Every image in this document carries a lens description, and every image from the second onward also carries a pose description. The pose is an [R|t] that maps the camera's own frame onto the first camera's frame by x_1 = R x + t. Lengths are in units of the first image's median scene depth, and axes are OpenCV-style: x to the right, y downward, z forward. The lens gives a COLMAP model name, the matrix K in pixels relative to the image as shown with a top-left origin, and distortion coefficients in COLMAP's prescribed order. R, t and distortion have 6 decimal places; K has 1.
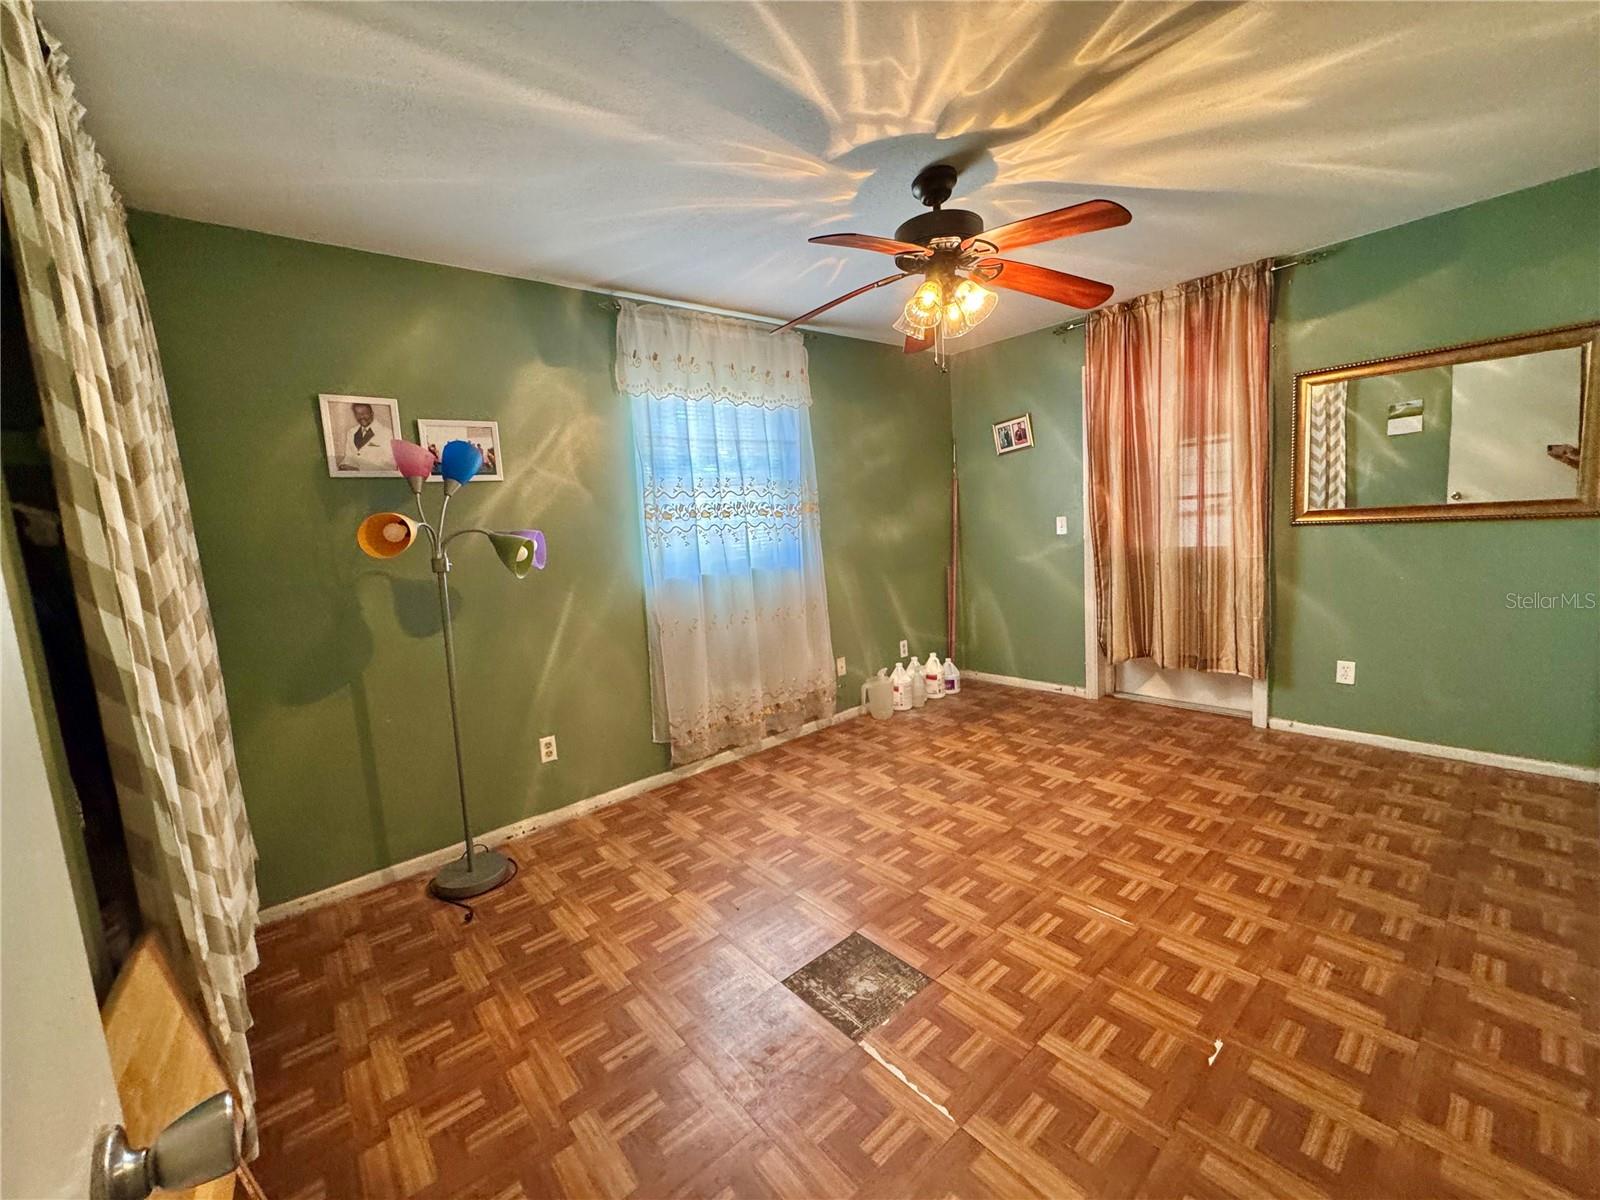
lens RADIAL K [[638.1, 0, 799.0], [0, 638.1, 598.5], [0, 0, 1]] dist [-0.005358, 0.001081]
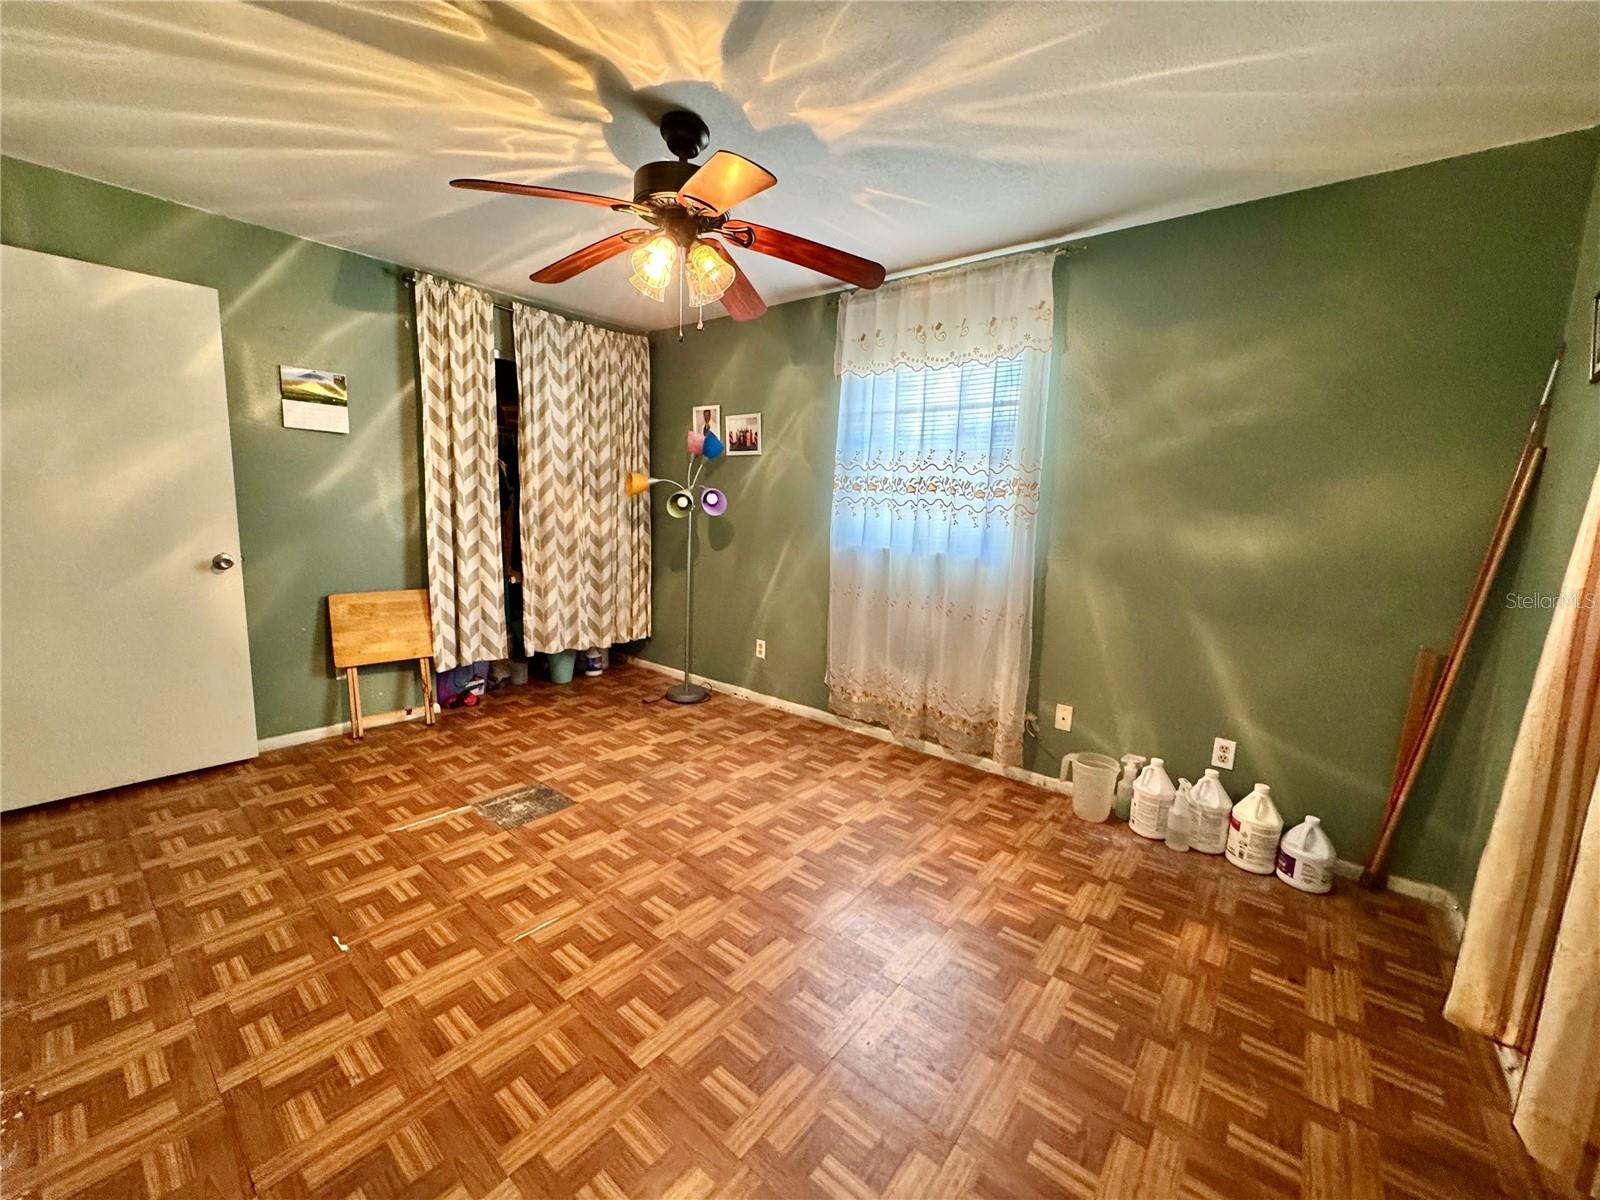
lens RADIAL K [[638.1, 0, 799.0], [0, 638.1, 598.5], [0, 0, 1]] dist [-0.005358, 0.001081]
pose [[0.179871, 0.221584, -0.958409, 1.011588], [-0.168071, 0.966895, 0.192003, -0.164450], [0.969226, 0.126545, 0.211158, 0.836033]]
